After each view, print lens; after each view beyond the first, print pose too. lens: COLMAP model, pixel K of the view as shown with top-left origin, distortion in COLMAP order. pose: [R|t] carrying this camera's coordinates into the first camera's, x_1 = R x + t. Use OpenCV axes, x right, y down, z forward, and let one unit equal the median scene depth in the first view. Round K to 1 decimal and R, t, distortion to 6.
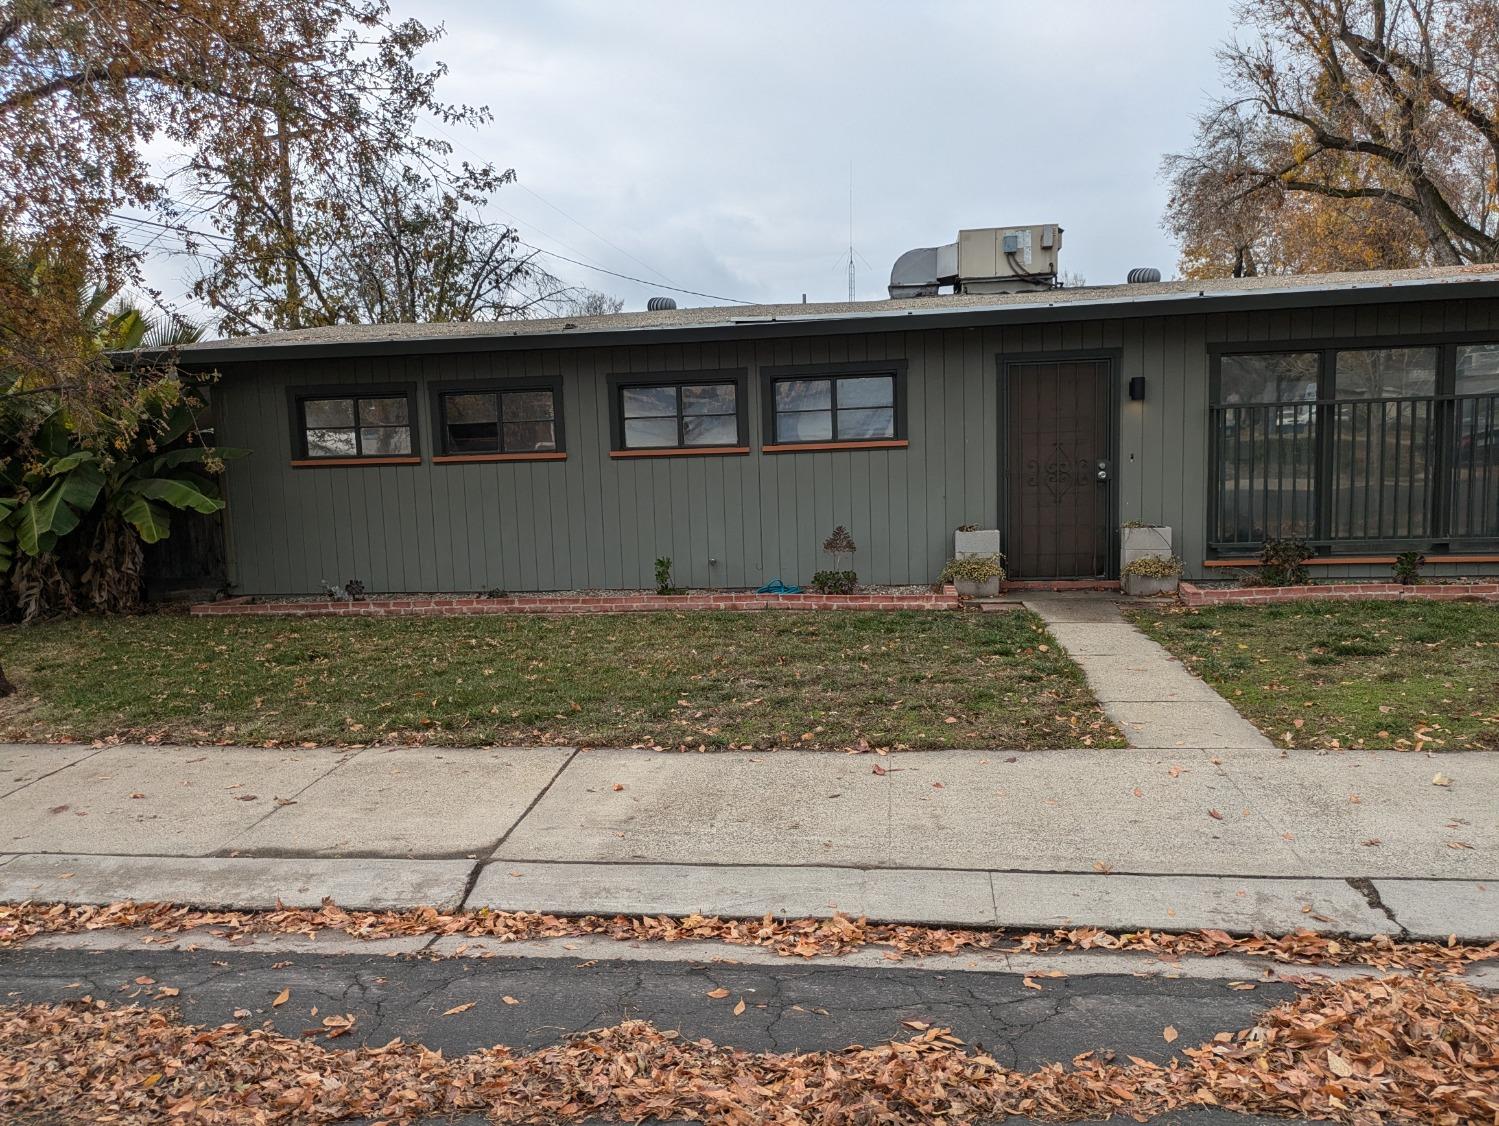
lens RADIAL K [[1098.1, 0, 750.3], [0, 1098.1, 562.3], [0, 0, 1]] dist [0.055560, -0.054893]
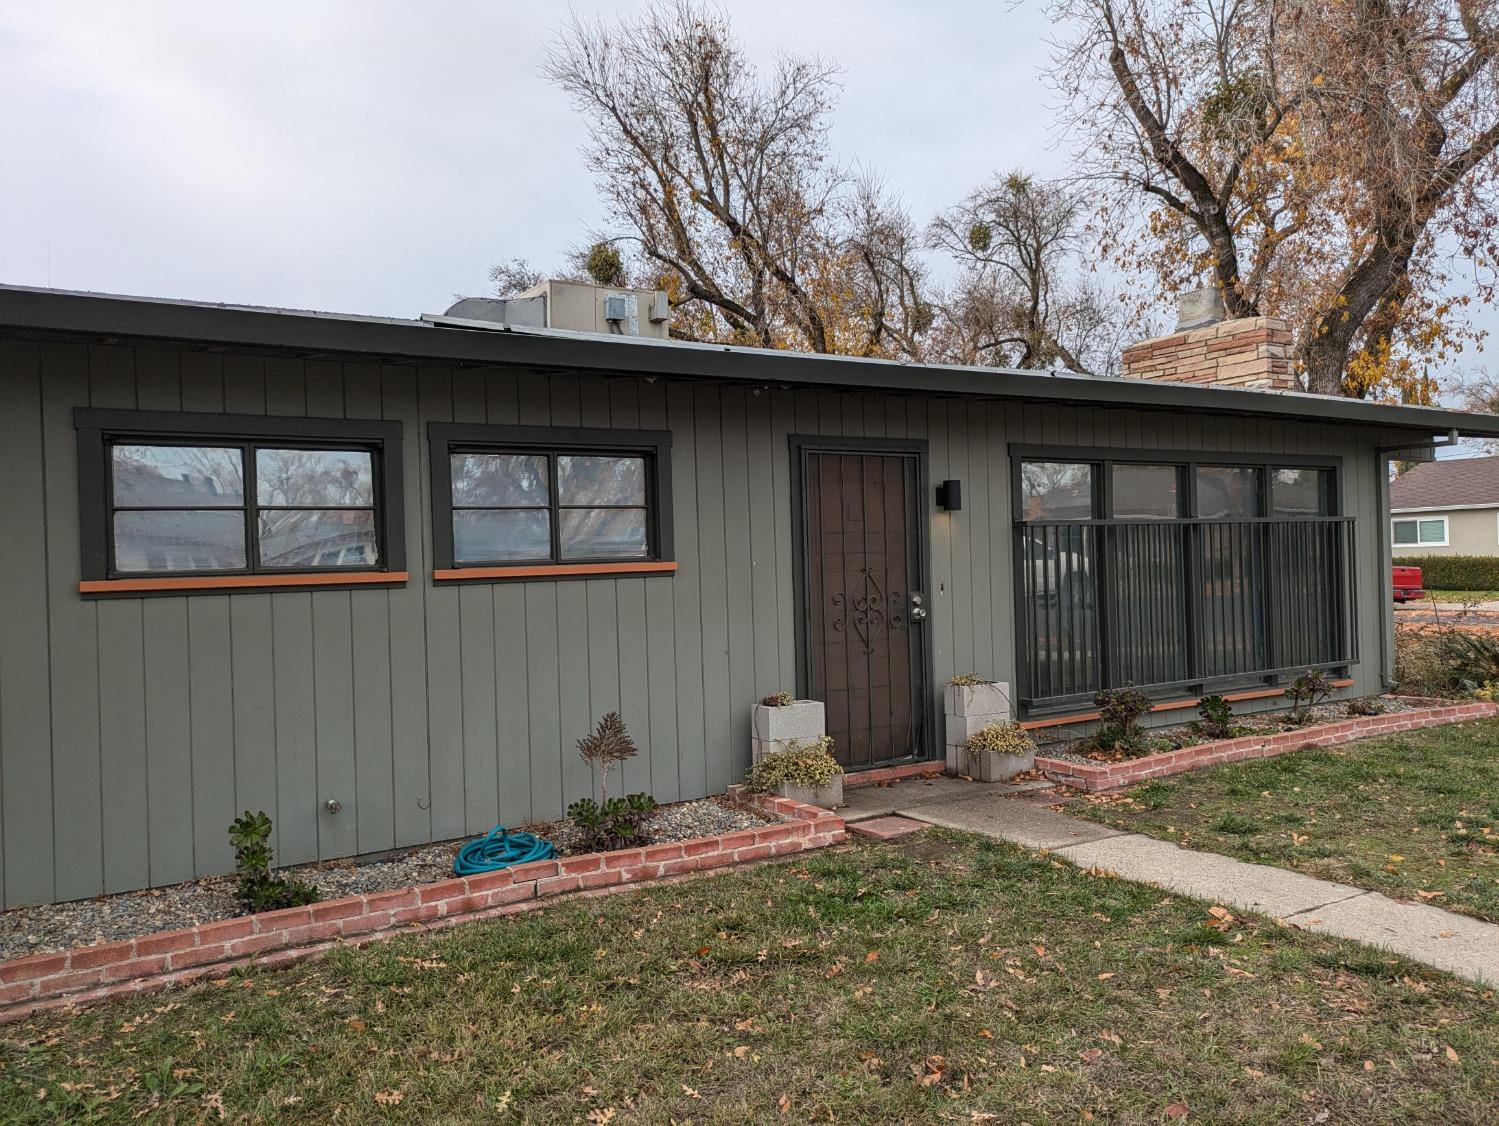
lens RADIAL K [[1098.1, 0, 750.3], [0, 1098.1, 562.3], [0, 0, 1]] dist [0.055560, -0.054893]
pose [[0.767126, 0.011538, 0.641393, -0.218637], [0.073707, 0.991631, -0.105994, -0.043972], [-0.637248, 0.128586, 0.759856, 0.522488]]
